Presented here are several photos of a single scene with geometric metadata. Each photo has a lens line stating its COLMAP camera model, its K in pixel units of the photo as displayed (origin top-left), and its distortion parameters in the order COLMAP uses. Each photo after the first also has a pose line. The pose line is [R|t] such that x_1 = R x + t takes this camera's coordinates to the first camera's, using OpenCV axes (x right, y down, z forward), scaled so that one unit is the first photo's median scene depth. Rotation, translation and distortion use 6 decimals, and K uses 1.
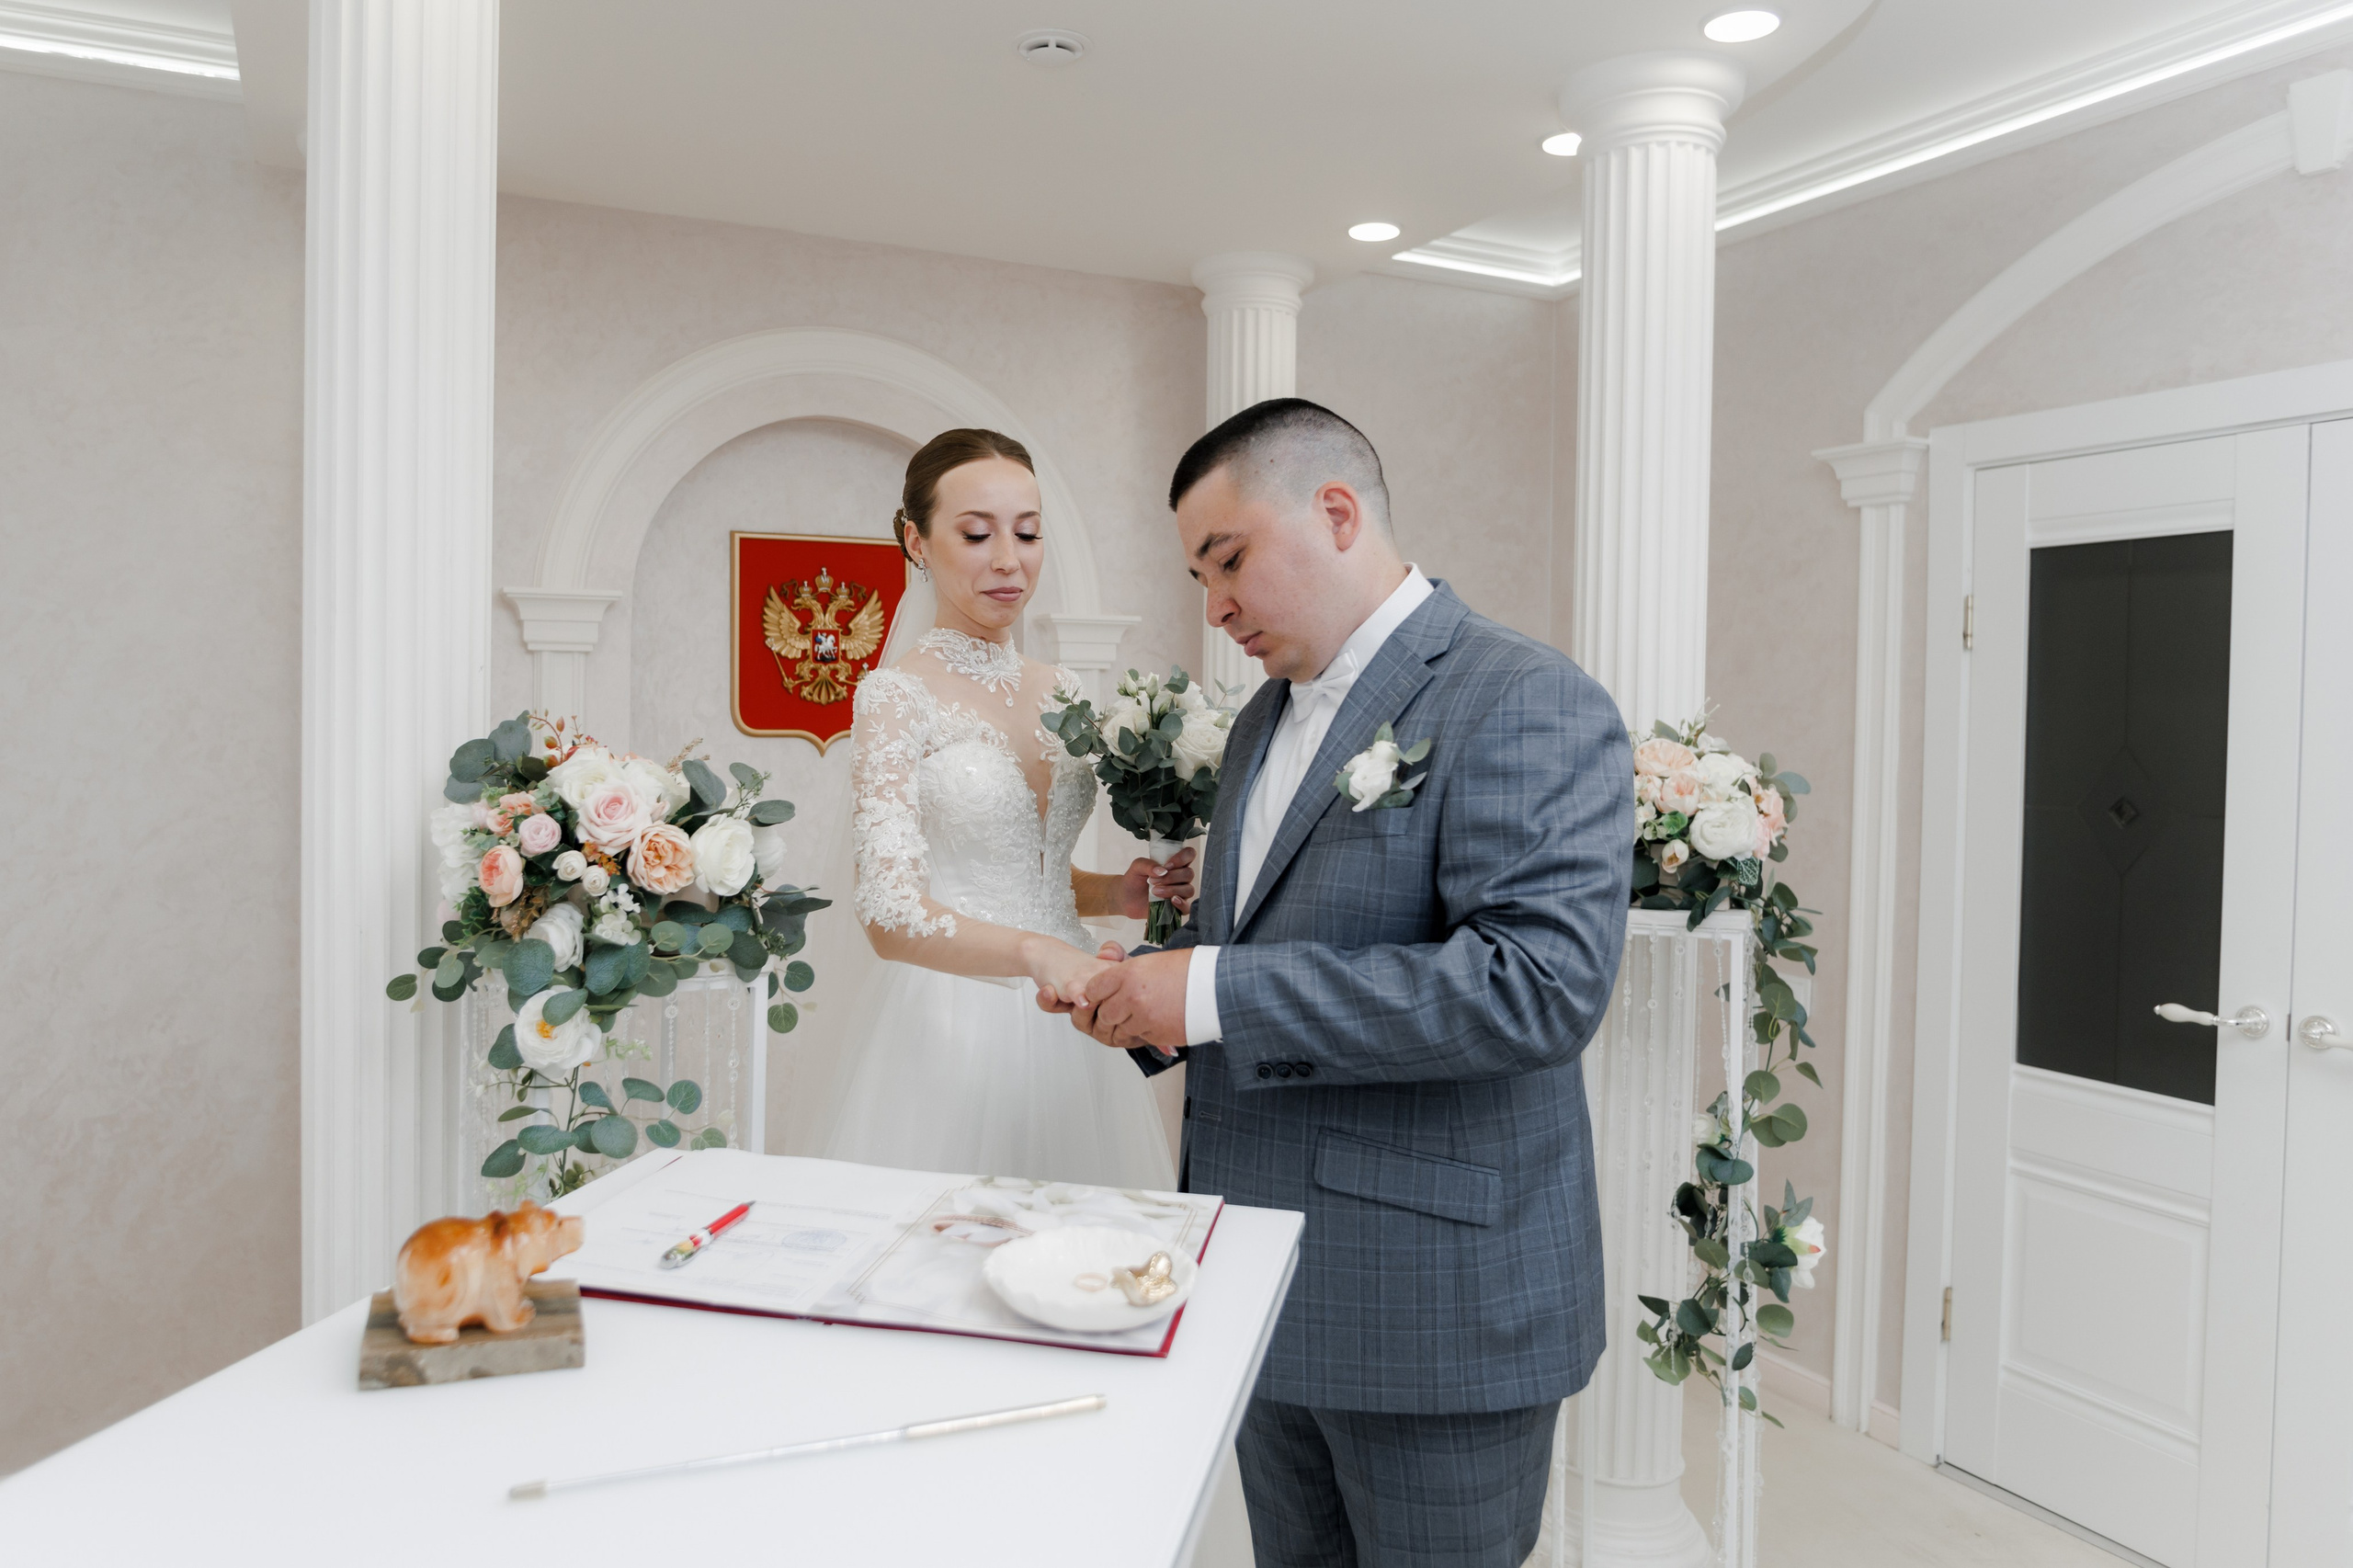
lens RADIAL K [[1638.7, 0, 1049.9], [0, 1638.7, 750.2], [0, 0, 1]] dist [-0.033494, 0.010382]
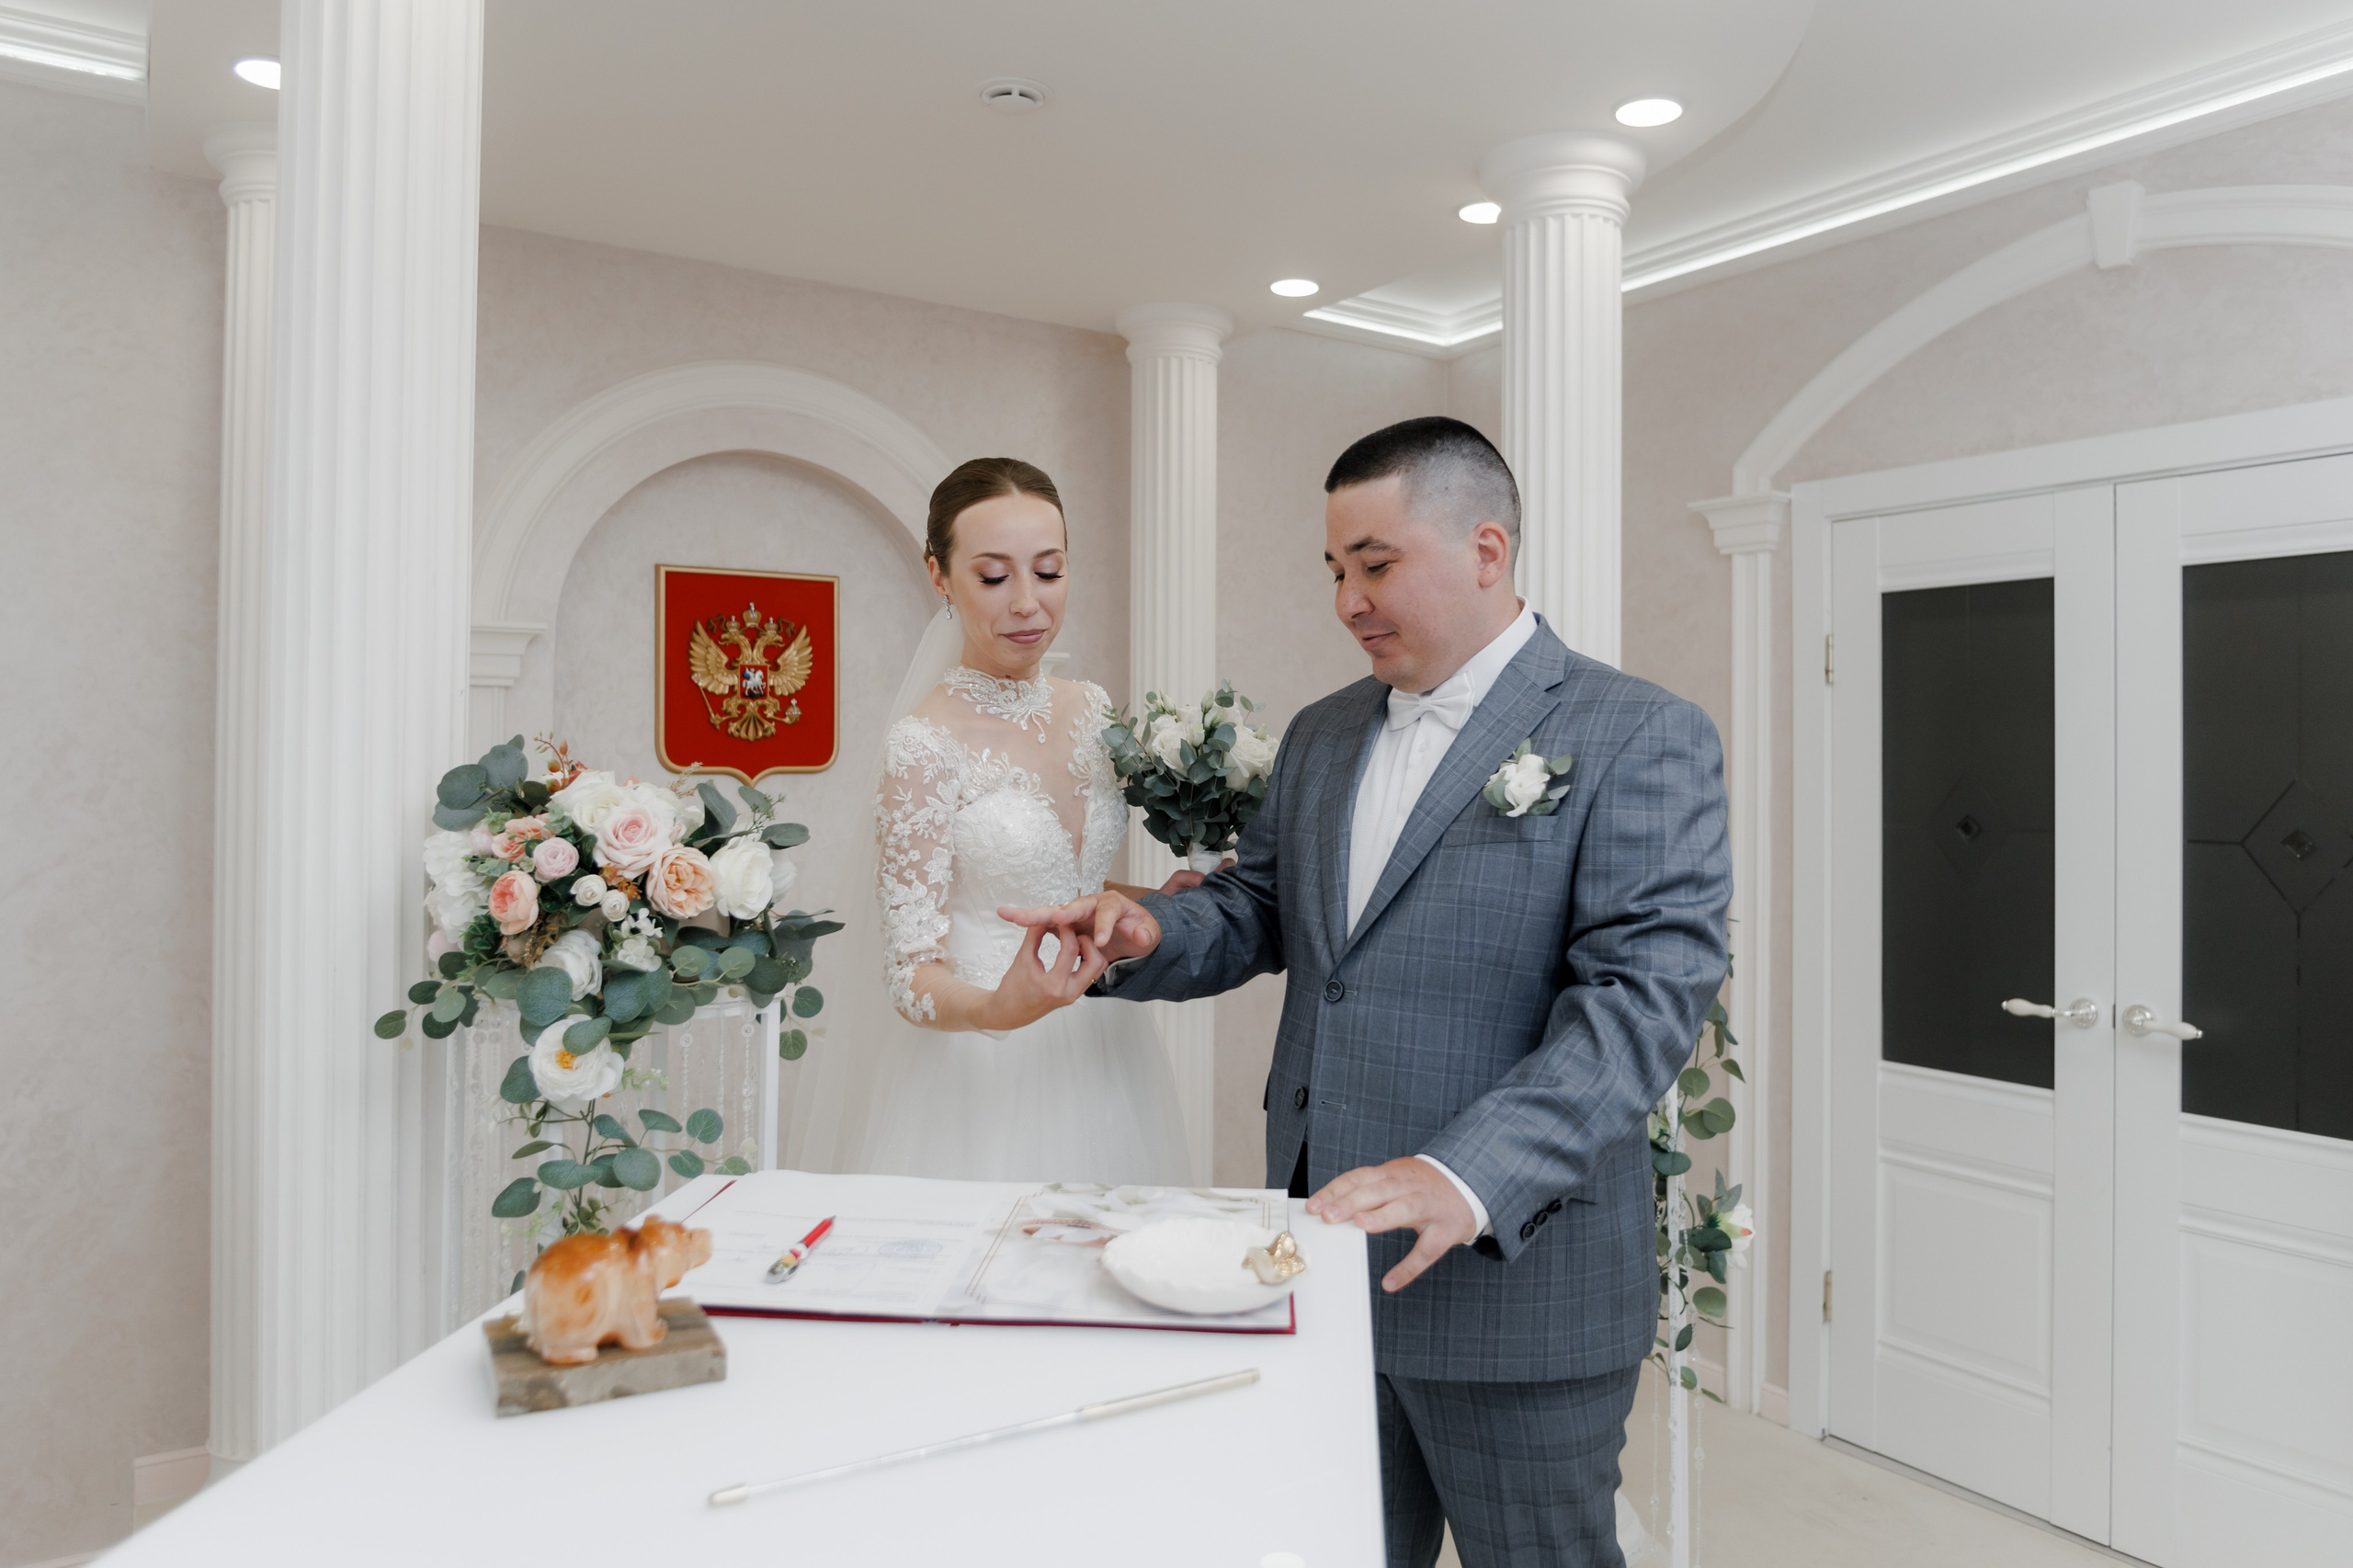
lens RADIAL K [[1625.6, 0, 1178.8], [0, 1625.6, 732.1], [0, 0, 1]] dist [-0.030635, 0.002974]
pose [[0.985991, -0.004111, 0.166747, -0.094678], [0.010827, 0.999165, -0.039384, 0.016058], [-0.166446, 0.040637, 0.985213, -0.010630]]
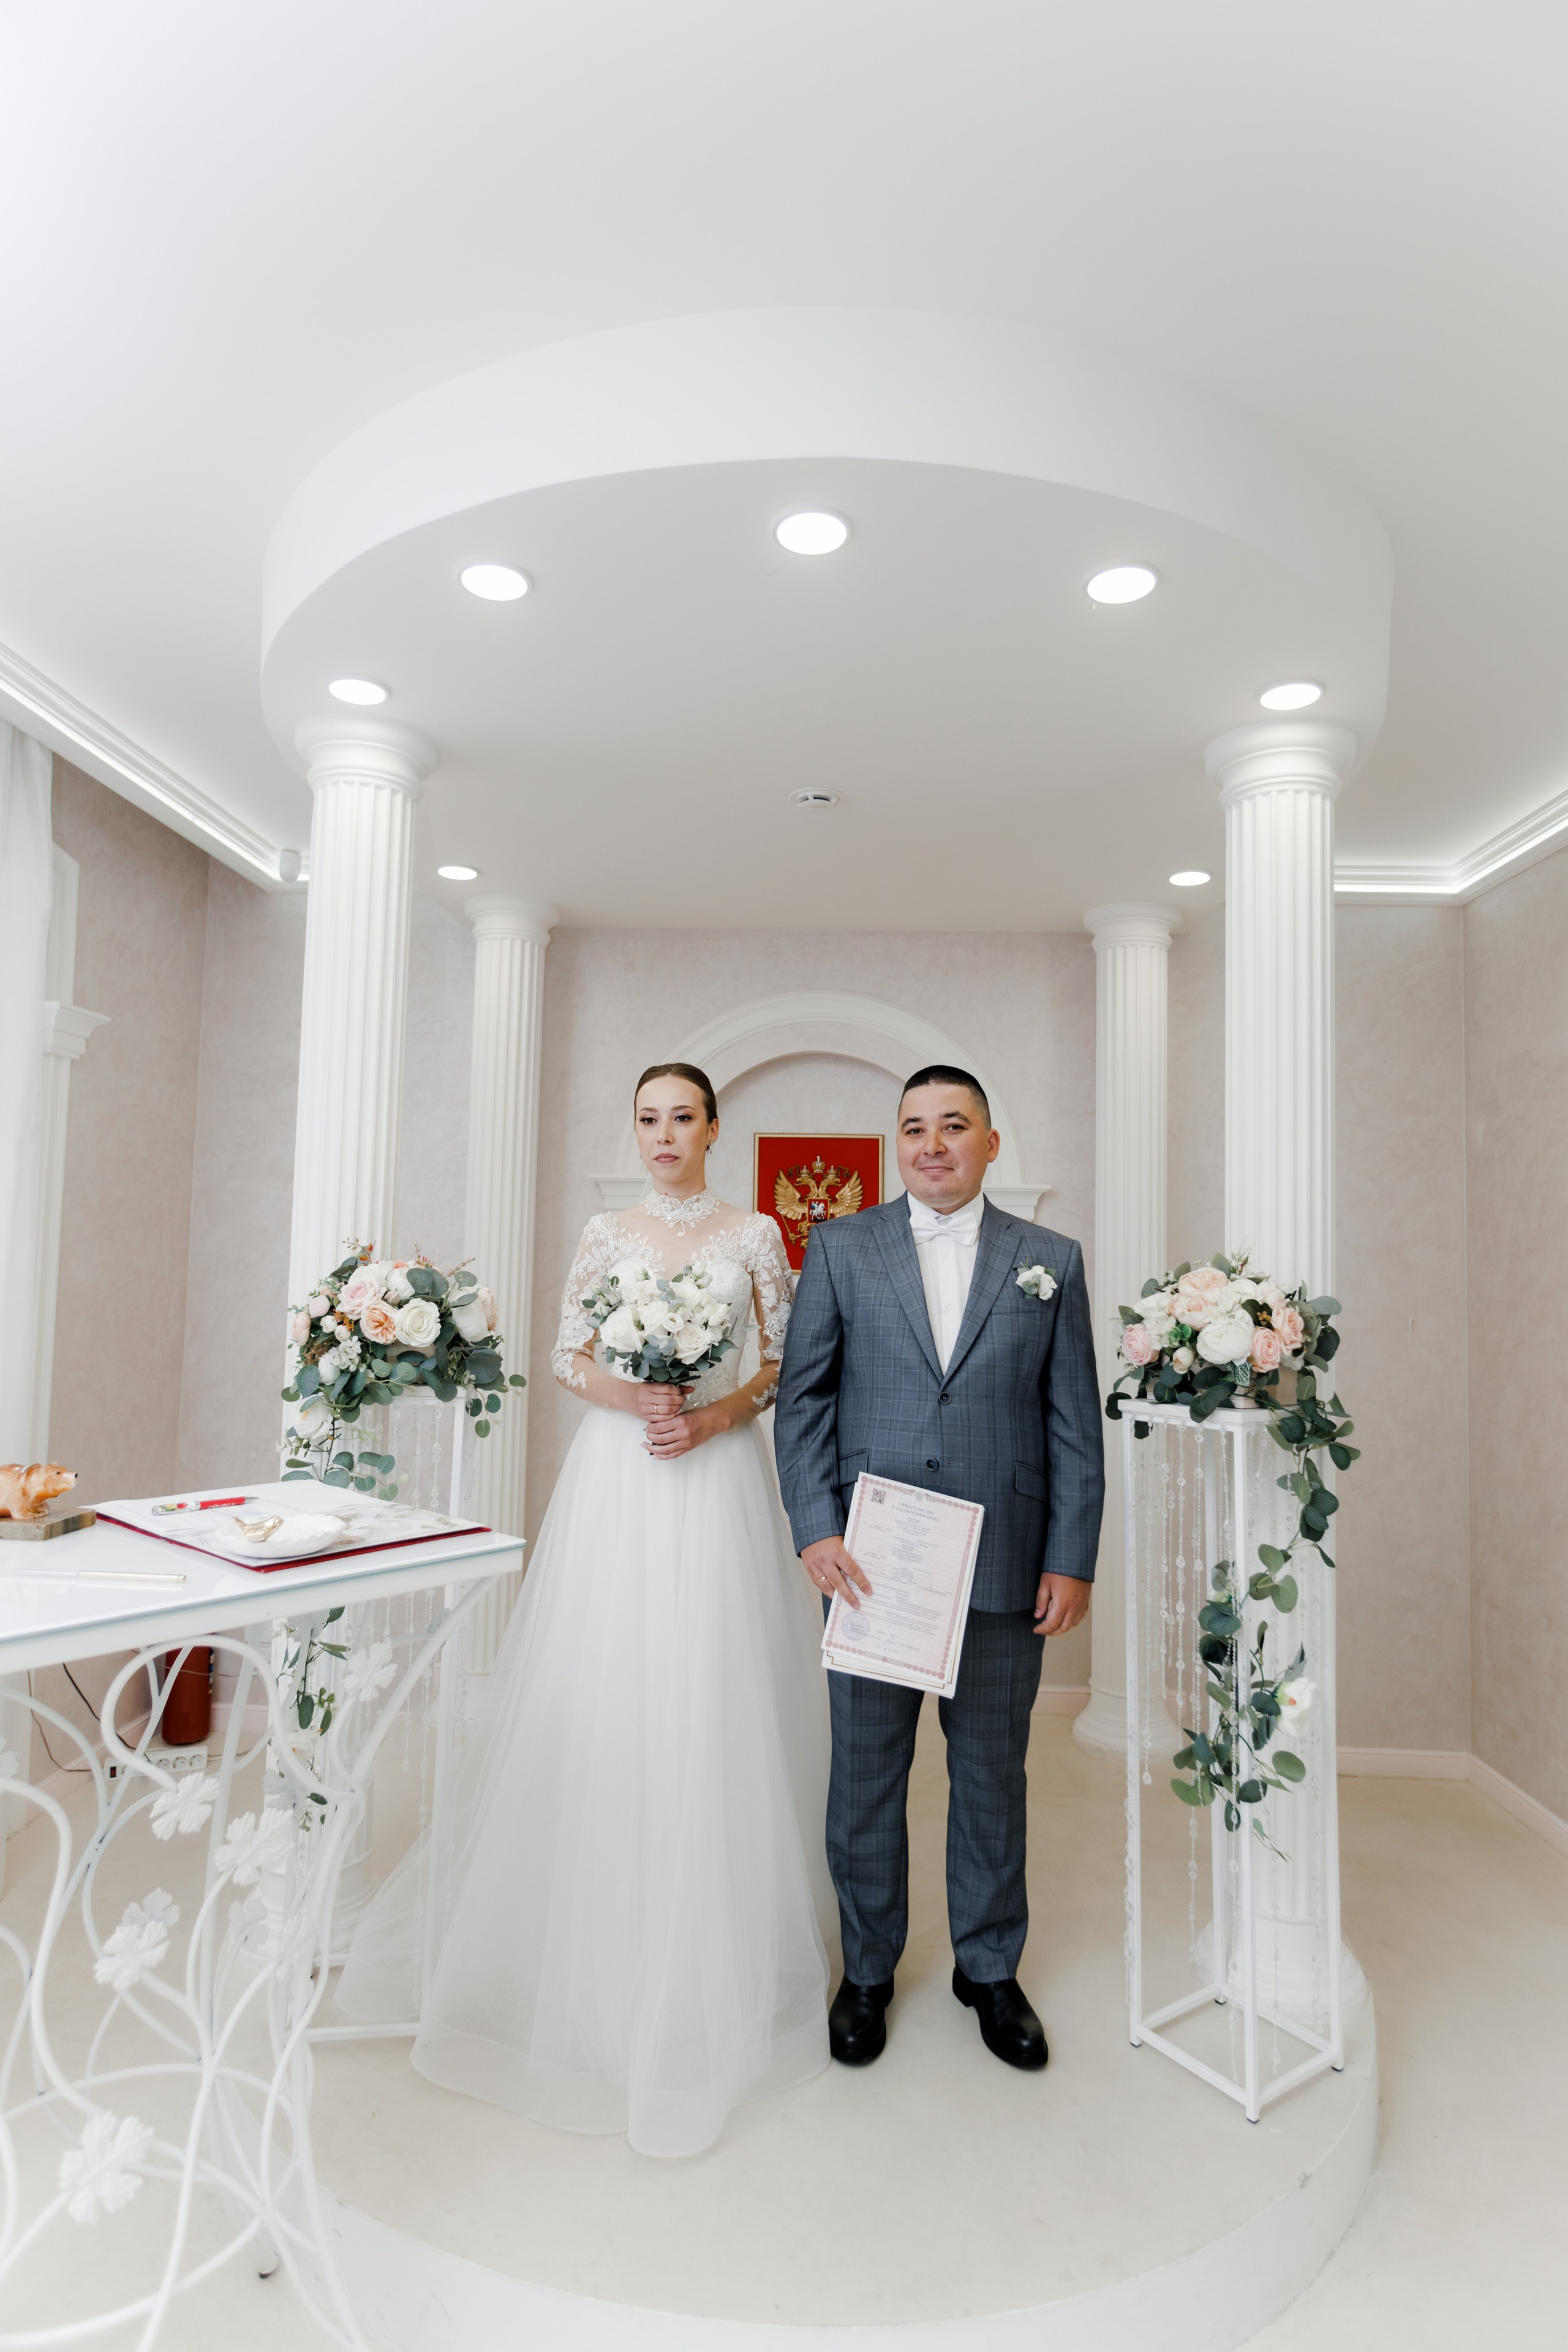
lens RADIAL K [[1305.1, 0, 784.0], [0, 1305.1, 1176.0], [0, 0, 1]] dist [-0.001687, -0.000237]
pose [[0.892730, -0.026317, -0.449823, 0.693134], [-0.019492, 0.995103, -0.096902, 0.033217], [0.450171, 0.095275, 0.887845, -0.042453]]
